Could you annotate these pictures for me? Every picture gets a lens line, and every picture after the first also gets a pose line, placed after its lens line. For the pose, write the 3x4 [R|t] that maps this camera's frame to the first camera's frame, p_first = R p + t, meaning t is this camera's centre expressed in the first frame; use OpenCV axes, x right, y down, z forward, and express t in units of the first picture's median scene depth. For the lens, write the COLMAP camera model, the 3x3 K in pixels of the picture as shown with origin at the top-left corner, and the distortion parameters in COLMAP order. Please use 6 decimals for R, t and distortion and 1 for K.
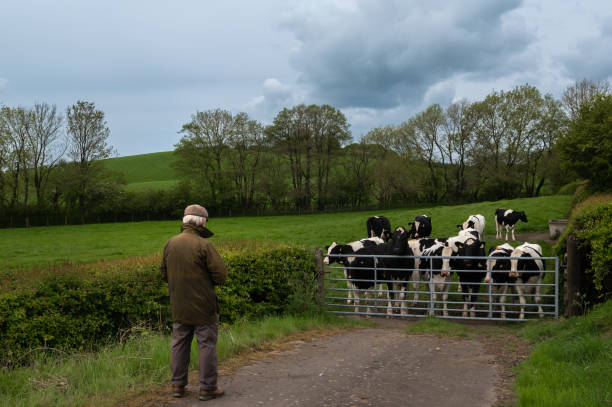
lens RADIAL K [[700.8, 0, 318.9], [0, 700.8, 222.1], [0, 0, 1]] dist [-0.001112, -0.030232]
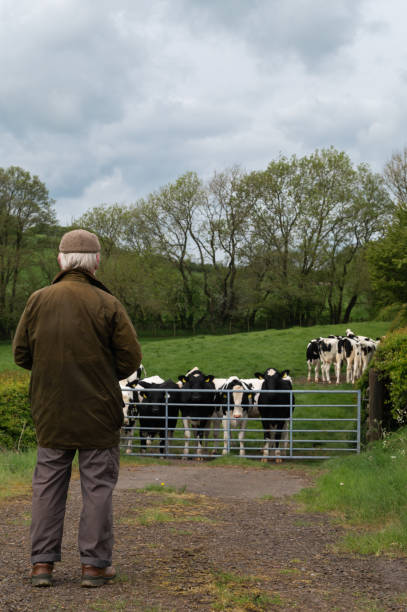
lens RADIAL K [[1383.0, 0, 203.9], [0, 1383.0, 286.1], [0, 0, 1]] dist [0.053743, 0.106041]
pose [[0.980663, 0.020517, 0.194627, -0.062054], [-0.009366, 0.998270, -0.058040, 0.005046], [-0.195481, 0.055095, 0.979159, -0.212290]]
